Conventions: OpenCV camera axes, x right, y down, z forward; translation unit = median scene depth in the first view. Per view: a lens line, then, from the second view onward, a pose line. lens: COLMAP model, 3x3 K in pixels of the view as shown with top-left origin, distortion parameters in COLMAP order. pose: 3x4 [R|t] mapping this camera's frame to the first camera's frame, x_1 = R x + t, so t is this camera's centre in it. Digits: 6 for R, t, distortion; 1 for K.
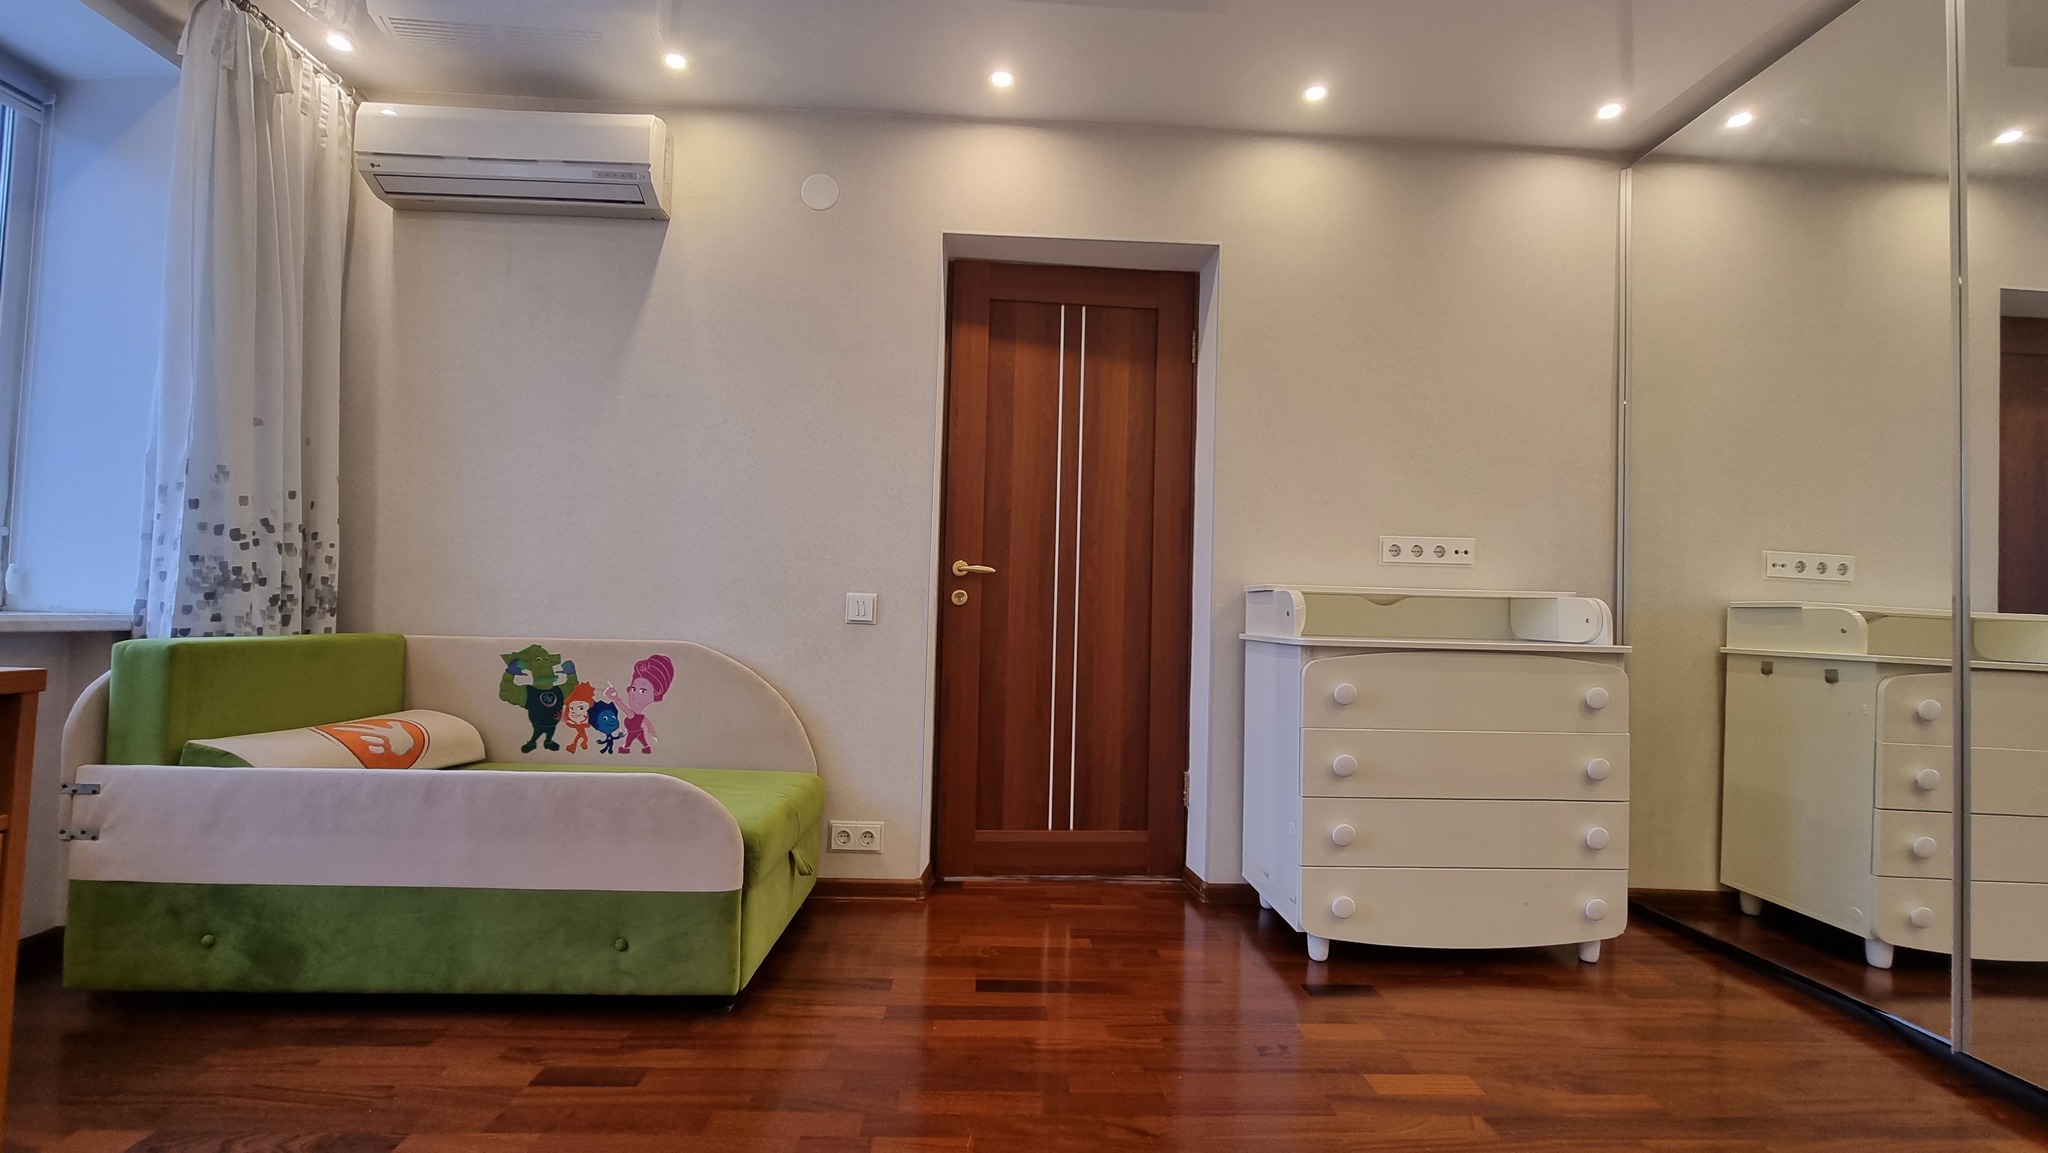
lens RADIAL K [[844.6, 0, 1028.0], [0, 844.6, 584.5], [0, 0, 1]] dist [-0.002832, 0.001747]
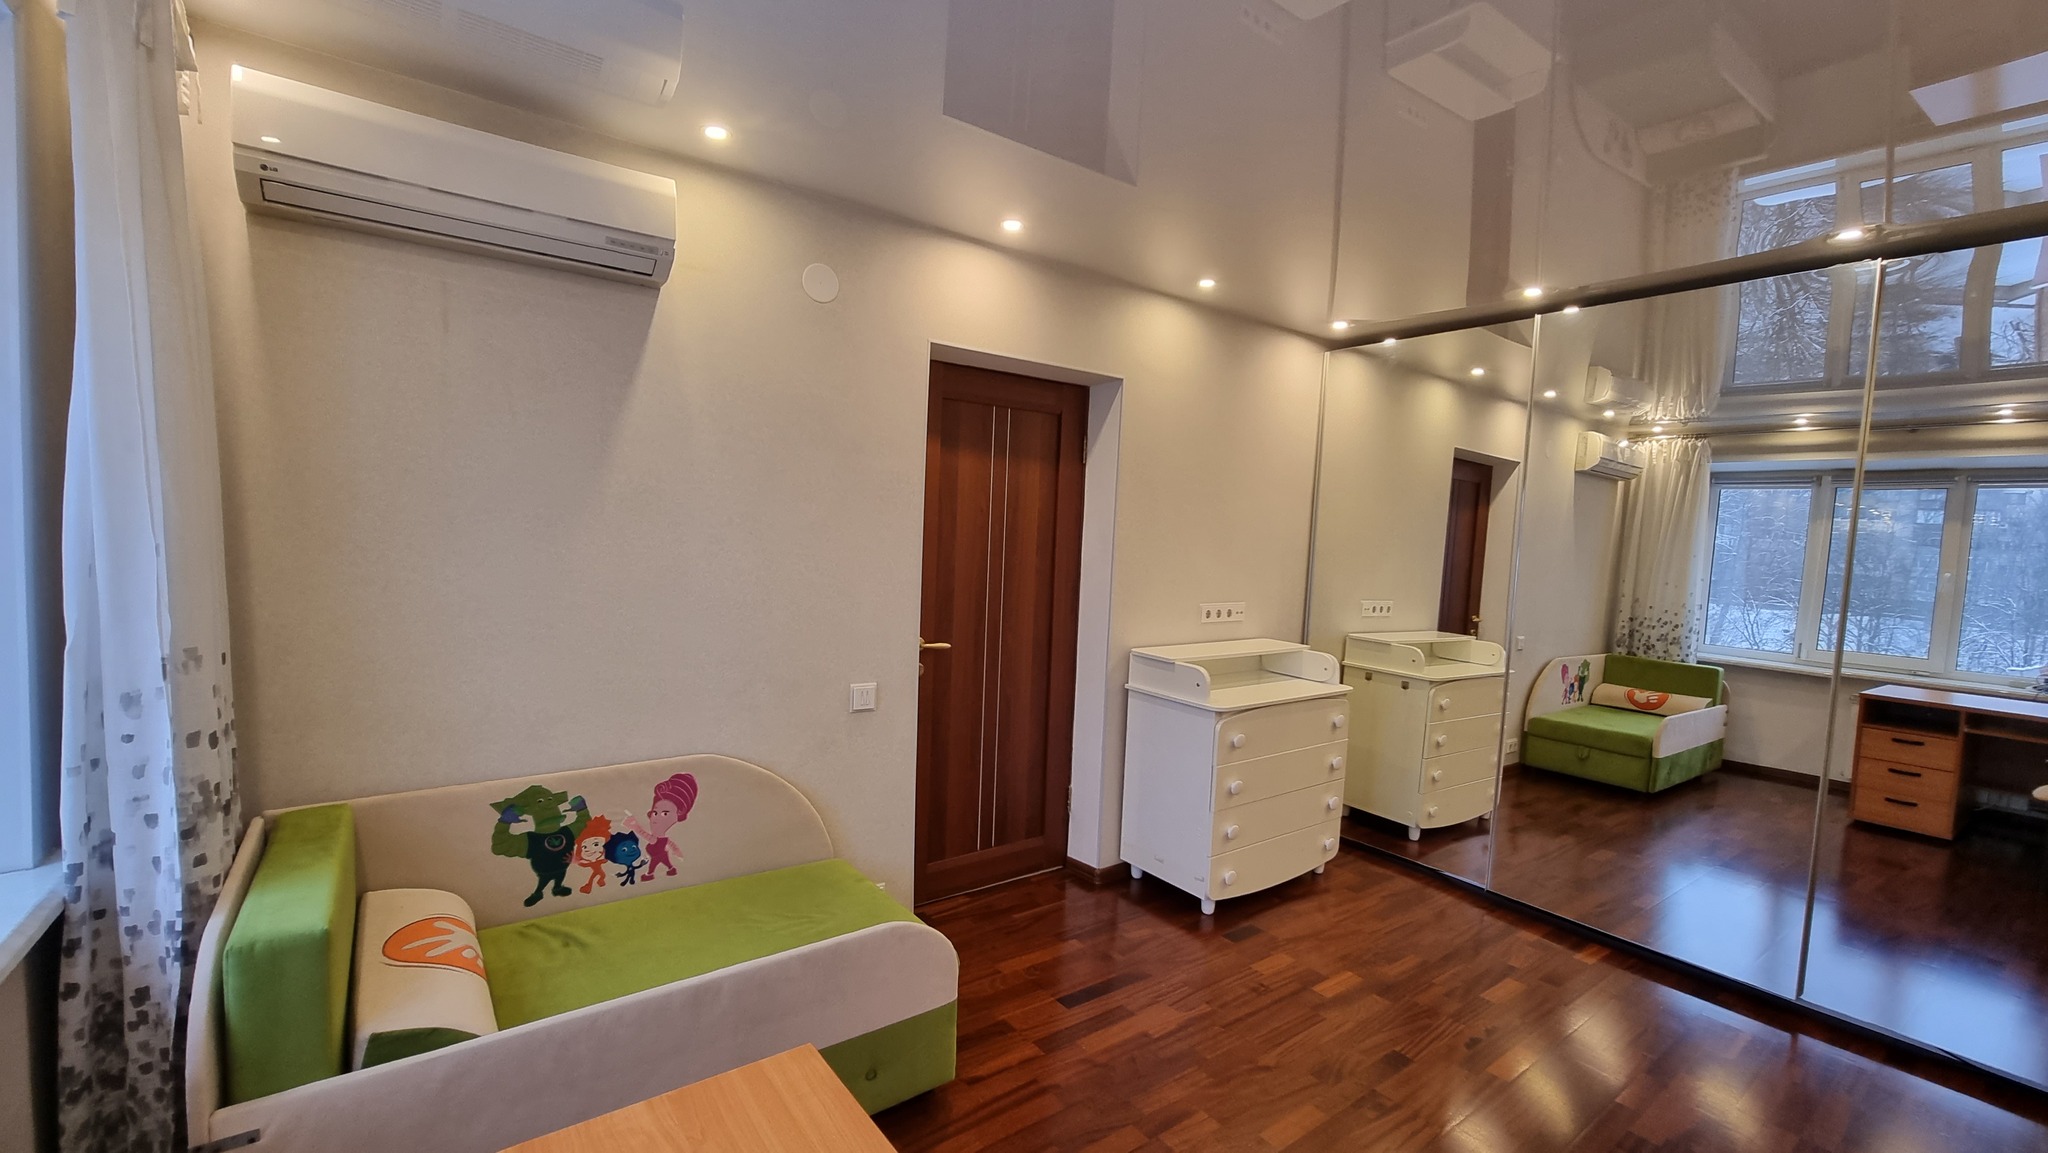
lens RADIAL K [[844.6, 0, 1032.8], [0, 844.6, 586.7], [0, 0, 1]] dist [-0.002832, 0.001747]
pose [[0.822217, -0.033067, 0.568213, -0.648826], [-0.044666, 0.991484, 0.122331, -0.262110], [-0.567419, -0.125963, 0.813737, 0.024065]]
